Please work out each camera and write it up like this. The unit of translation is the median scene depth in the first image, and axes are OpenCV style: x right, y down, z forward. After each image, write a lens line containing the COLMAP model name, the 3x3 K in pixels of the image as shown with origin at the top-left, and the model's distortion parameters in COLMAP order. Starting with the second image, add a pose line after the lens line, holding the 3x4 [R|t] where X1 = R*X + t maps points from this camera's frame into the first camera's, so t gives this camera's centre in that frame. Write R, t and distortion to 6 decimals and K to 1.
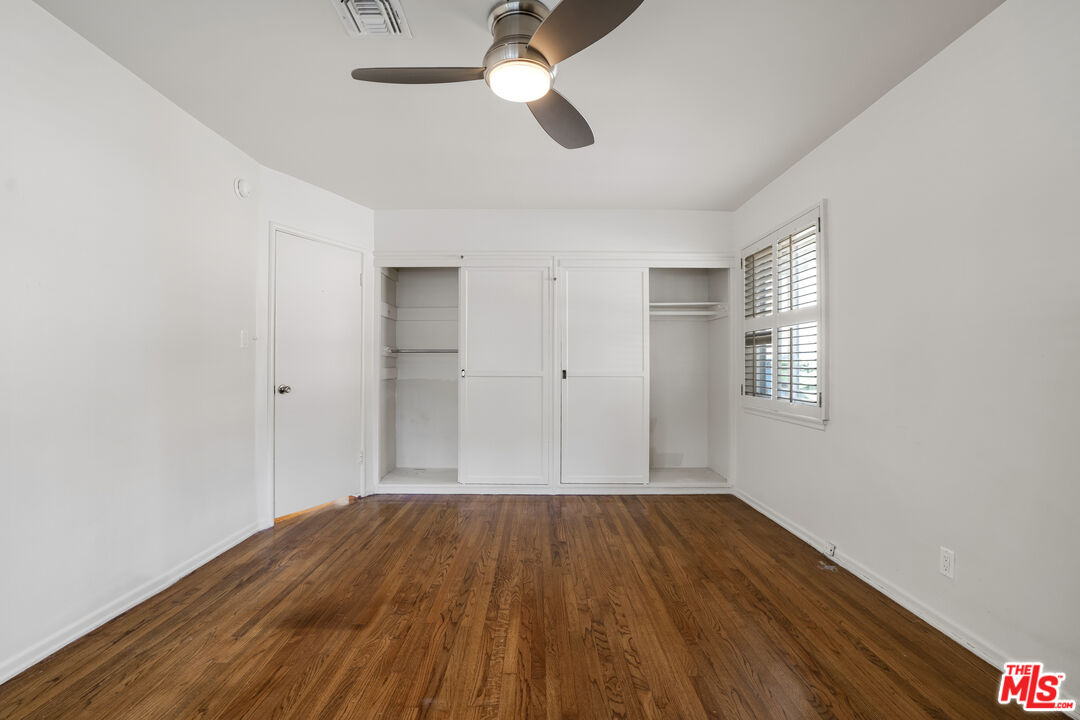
lens RADIAL K [[501.6, 0, 533.3], [0, 501.6, 361.8], [0, 0, 1]] dist [-0.055937, 0.015191]
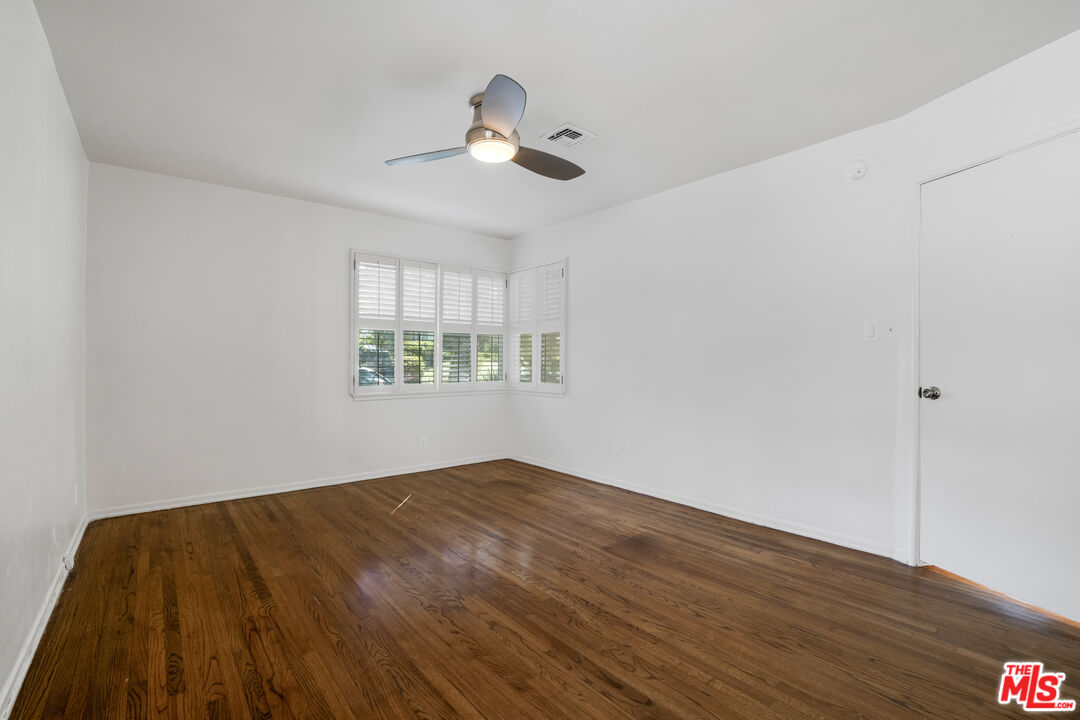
lens RADIAL K [[501.6, 0, 533.3], [0, 501.6, 361.8], [0, 0, 1]] dist [-0.055937, 0.015191]
pose [[-0.787748, -0.005315, -0.615974, 0.634186], [-0.001244, 0.999974, -0.007037, 0.025427], [0.615996, -0.004777, -0.787735, 1.877335]]
